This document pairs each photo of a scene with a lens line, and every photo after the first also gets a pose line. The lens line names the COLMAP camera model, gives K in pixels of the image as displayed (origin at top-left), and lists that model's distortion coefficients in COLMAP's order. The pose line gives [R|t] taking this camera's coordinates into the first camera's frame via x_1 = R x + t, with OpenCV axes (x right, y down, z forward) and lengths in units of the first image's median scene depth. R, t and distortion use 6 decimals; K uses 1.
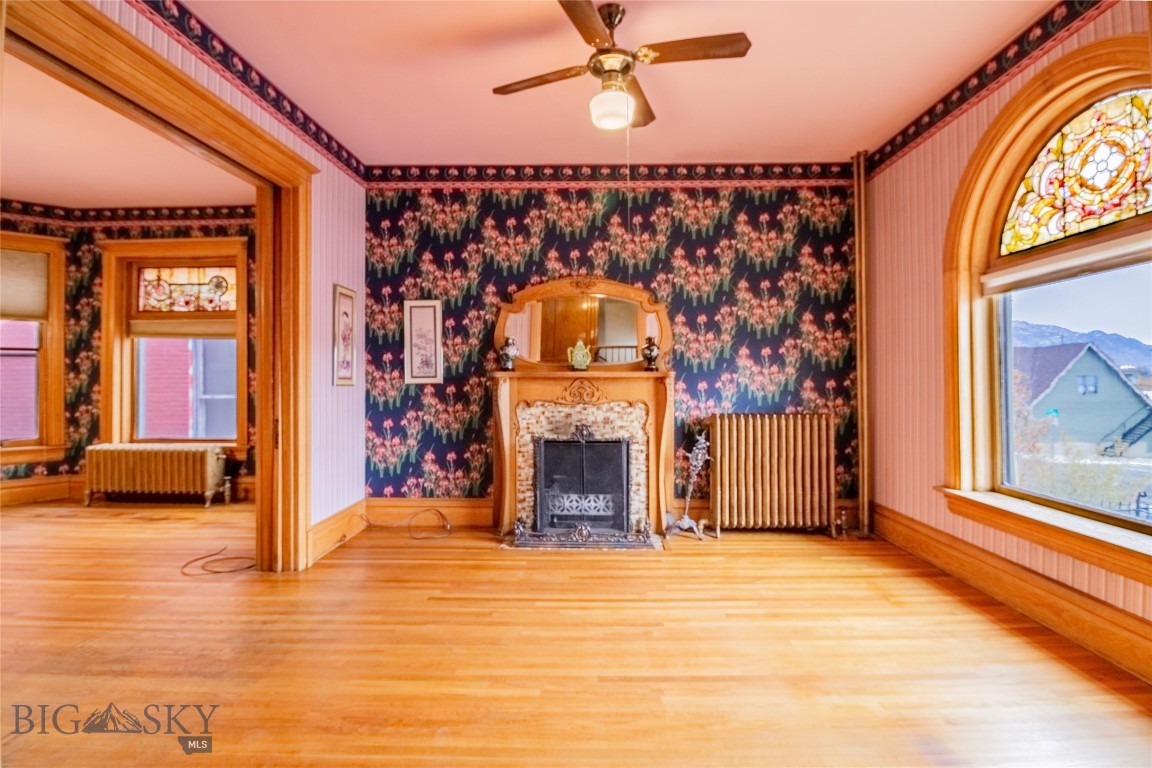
lens RADIAL K [[554.8, 0, 575.7], [0, 554.8, 370.7], [0, 0, 1]] dist [-0.001753, -0.009260]
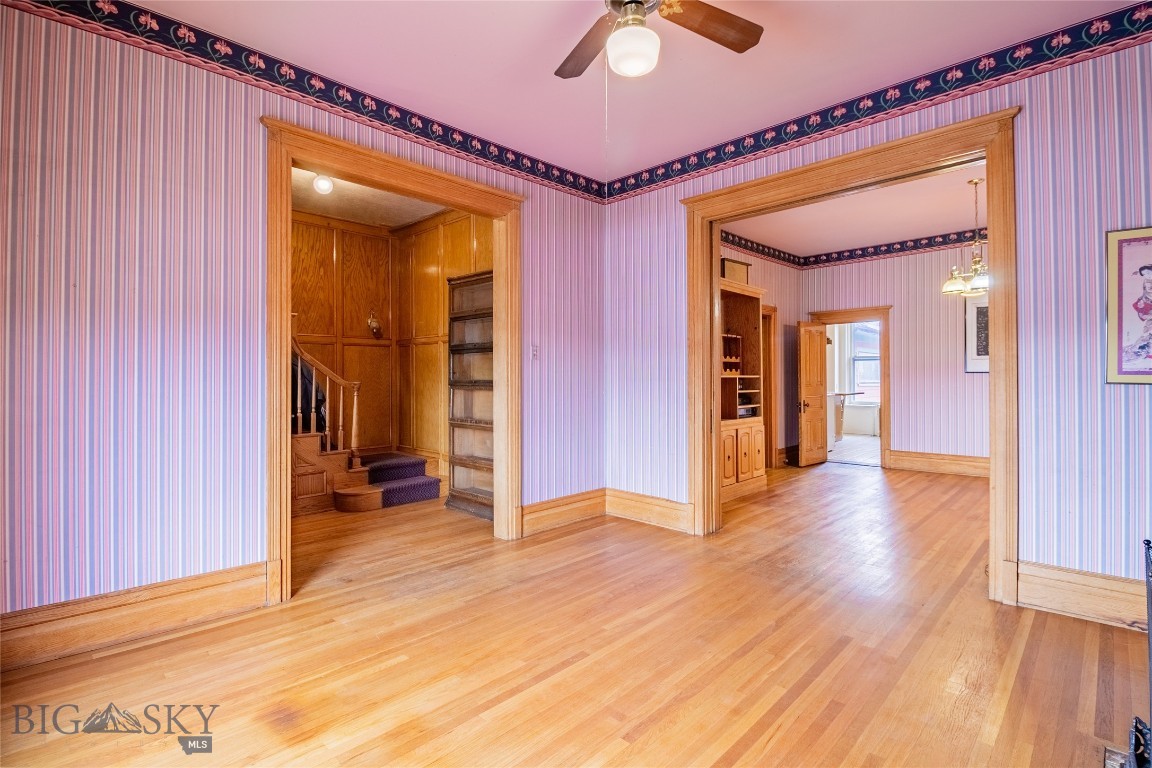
lens RADIAL K [[554.8, 0, 586.0], [0, 554.8, 372.7], [0, 0, 1]] dist [-0.001753, -0.009260]
pose [[-0.678699, 0.004833, -0.734401, 0.686424], [0.016067, 0.999837, -0.008268, 0.012788], [0.734241, -0.017411, -0.678666, 1.431823]]
